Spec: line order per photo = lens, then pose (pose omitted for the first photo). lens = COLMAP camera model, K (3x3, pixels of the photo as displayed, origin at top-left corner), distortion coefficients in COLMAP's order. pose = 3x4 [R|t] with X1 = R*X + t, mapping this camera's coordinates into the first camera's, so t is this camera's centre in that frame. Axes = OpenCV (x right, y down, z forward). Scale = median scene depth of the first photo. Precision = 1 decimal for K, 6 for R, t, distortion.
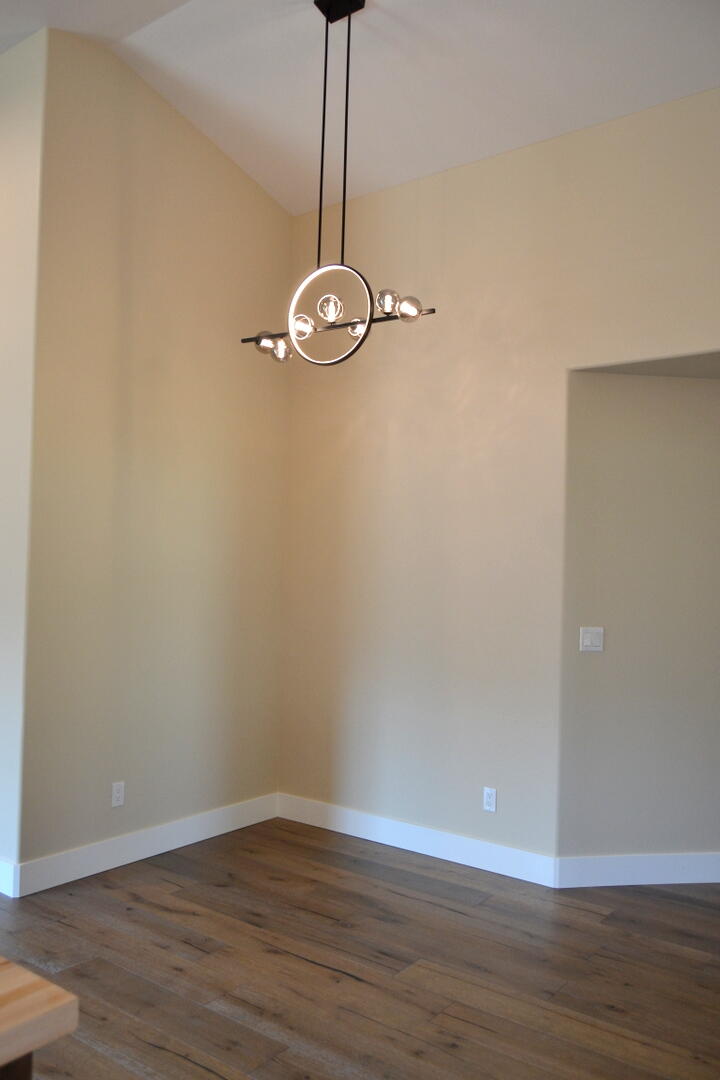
lens RADIAL K [[848.6, 0, 361.8], [0, 848.6, 555.7], [0, 0, 1]] dist [-0.022499, 0.018638]
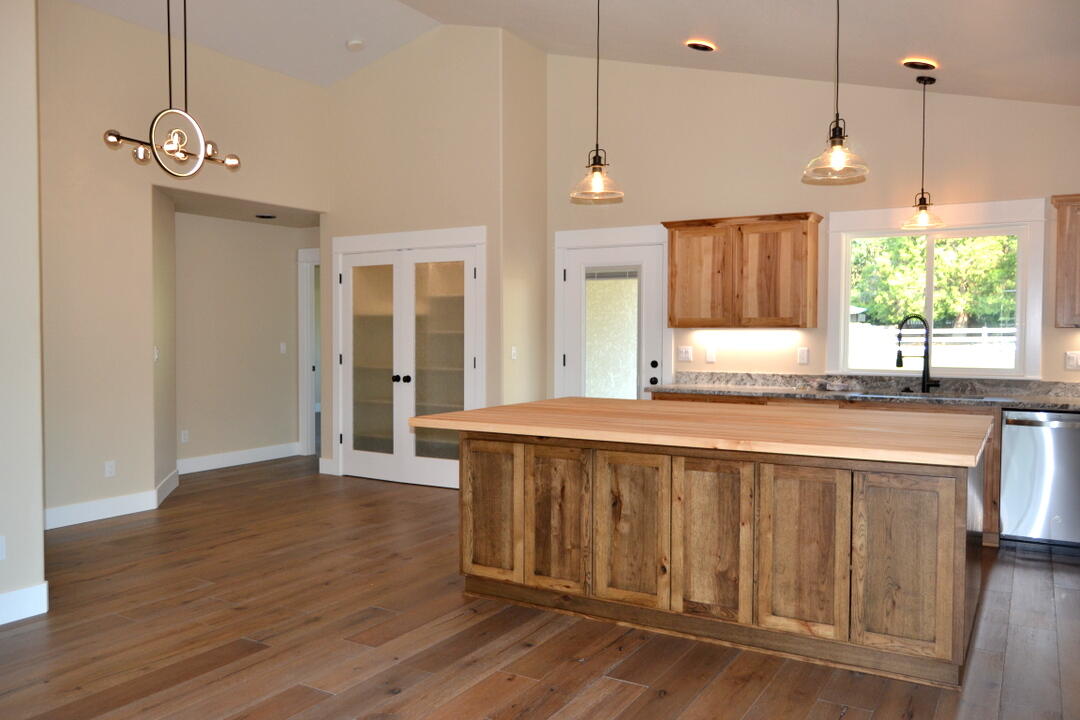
lens RADIAL K [[848.6, 0, 537.0], [0, 848.6, 360.0], [0, 0, 1]] dist [-0.022499, 0.018638]
pose [[-0.090939, -0.063756, 0.993813, -1.603423], [-0.029780, 0.997676, 0.061279, -0.010148], [-0.995411, -0.024023, -0.092627, 0.489969]]
